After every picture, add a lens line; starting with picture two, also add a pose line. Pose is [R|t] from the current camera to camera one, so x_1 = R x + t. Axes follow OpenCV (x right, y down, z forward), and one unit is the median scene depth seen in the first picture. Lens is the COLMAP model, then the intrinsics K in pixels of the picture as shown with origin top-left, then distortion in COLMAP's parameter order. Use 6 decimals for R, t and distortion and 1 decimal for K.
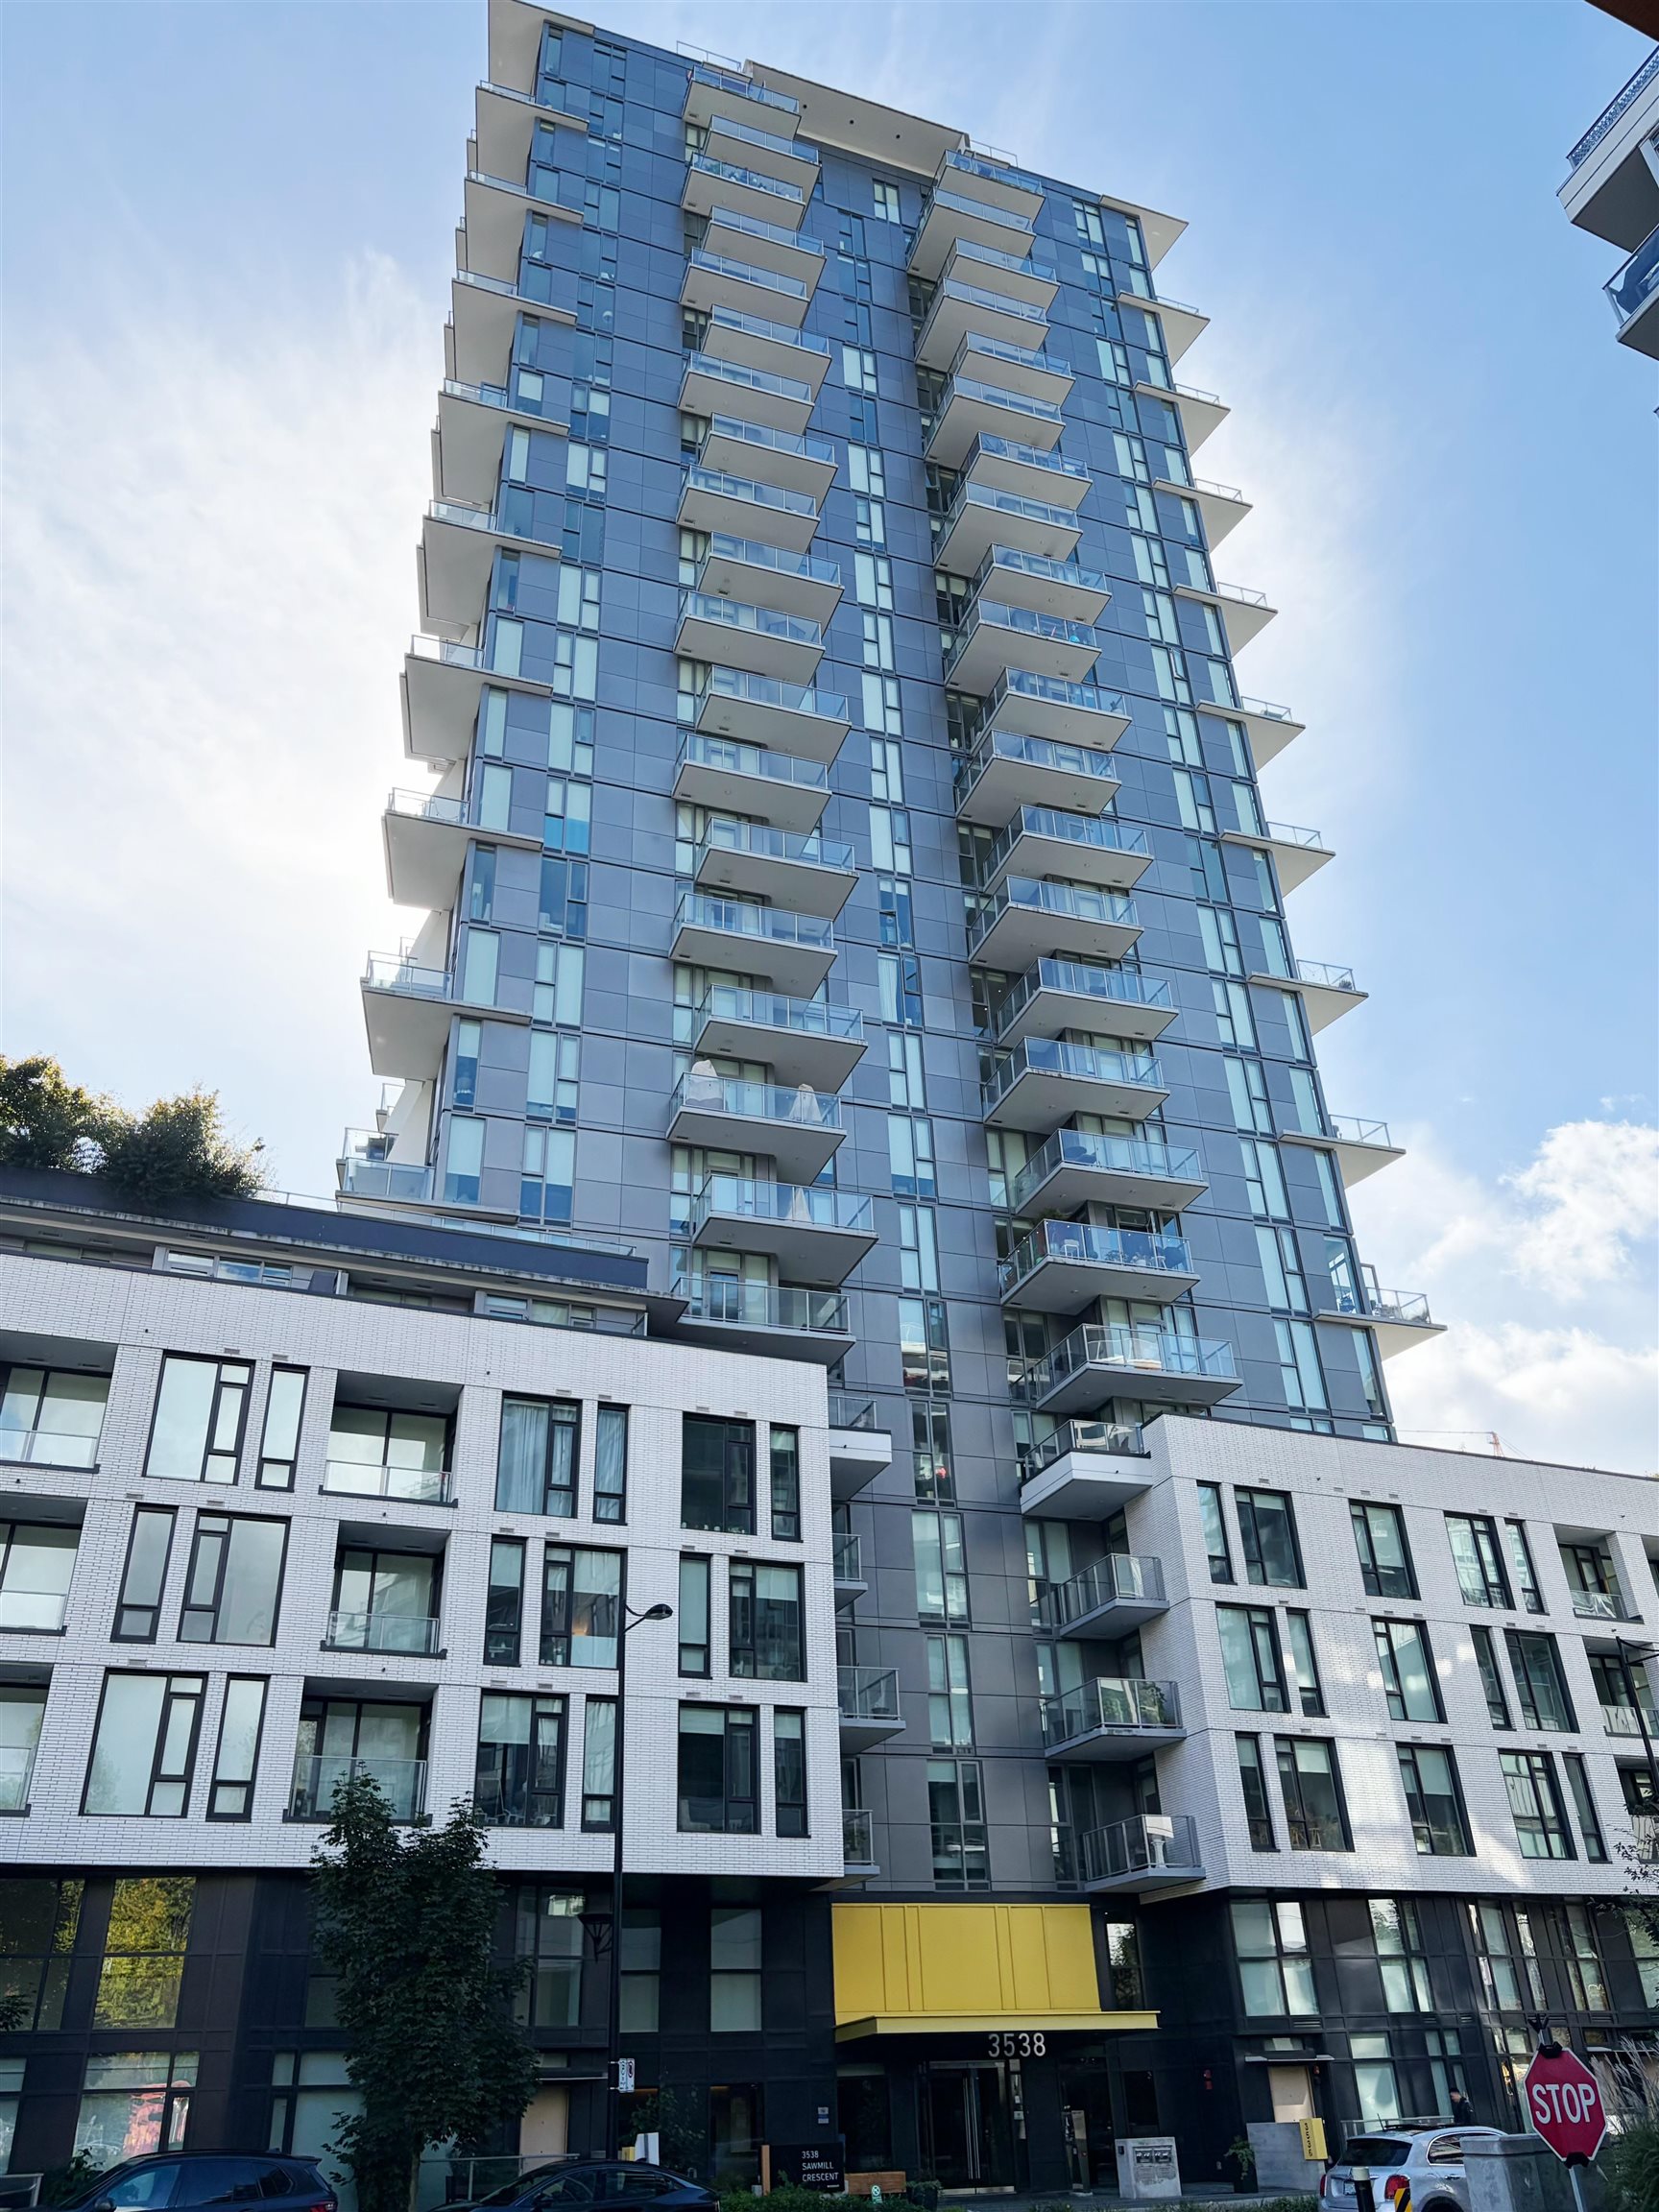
lens RADIAL K [[1665.8, 0, 821.6], [0, 1665.8, 1102.9], [0, 0, 1]] dist [0.047768, -0.037190]
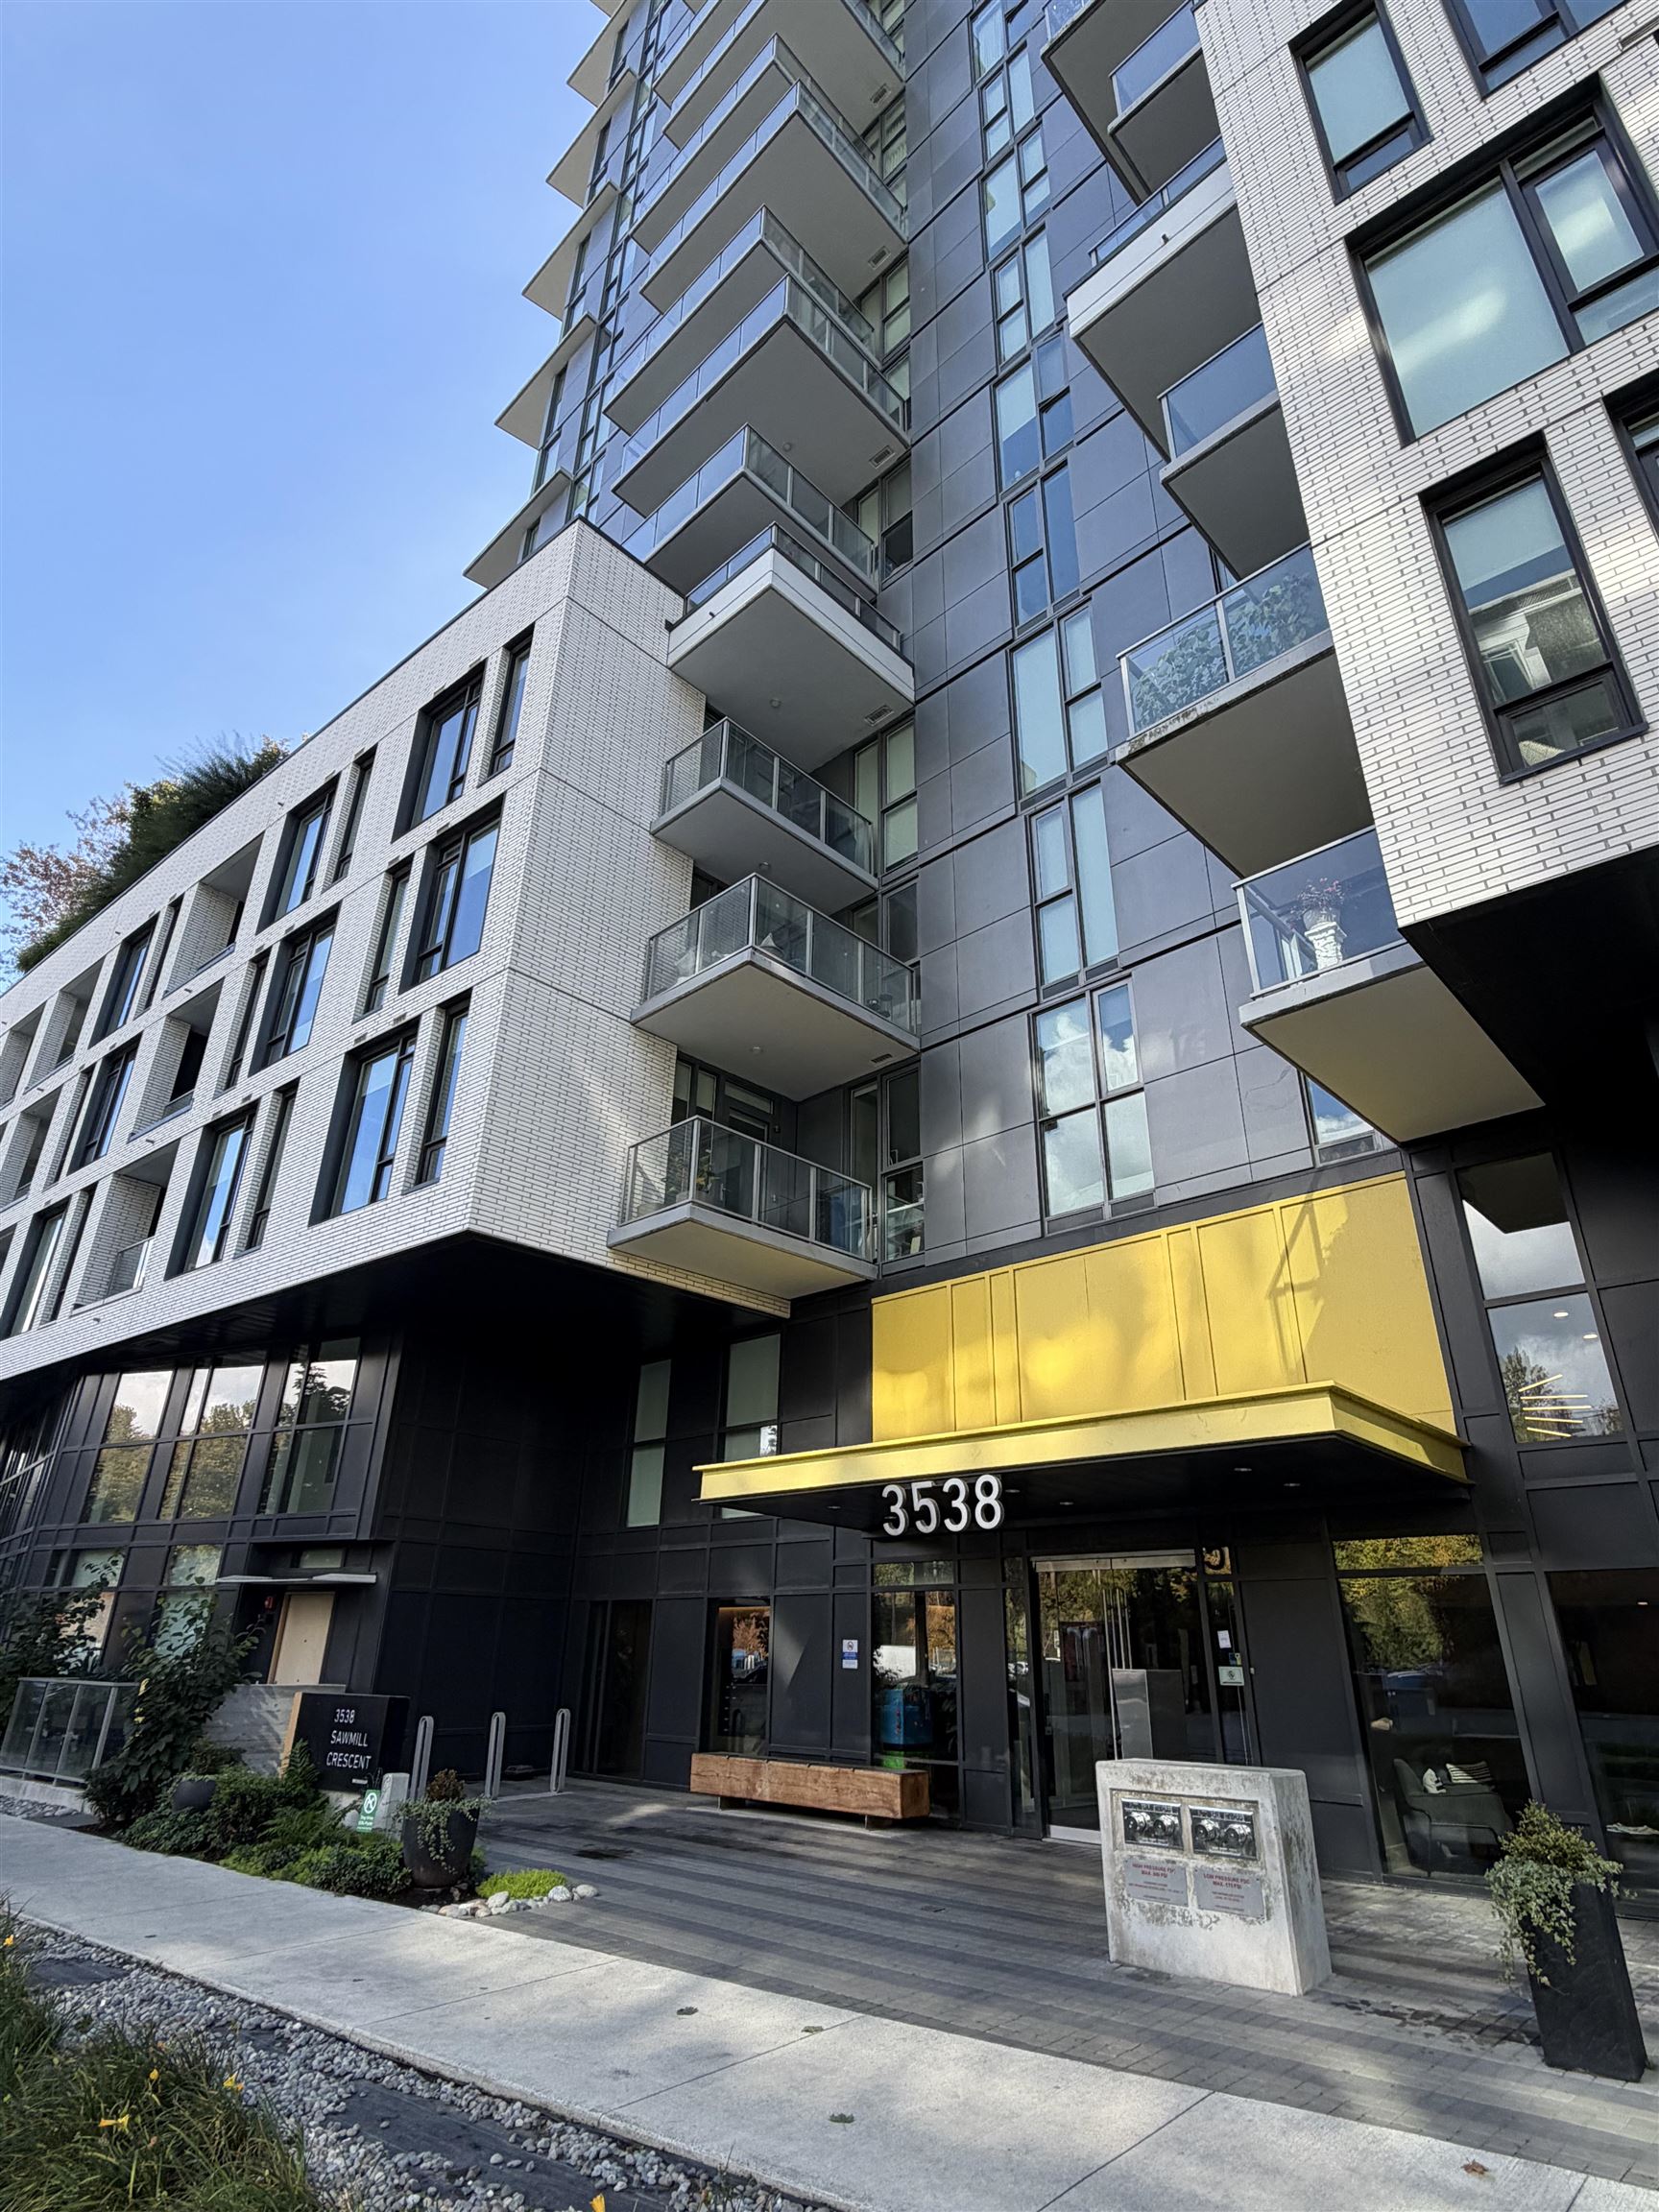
lens RADIAL K [[1174.6, 0, 845.2], [0, 1174.6, 1109.6], [0, 0, 1]] dist [-0.003864, 0.006329]
pose [[0.460134, -0.340755, -0.819855, 0.365018], [0.431072, 0.893016, -0.129229, 0.502734], [0.776179, -0.293954, 0.557797, 0.857287]]
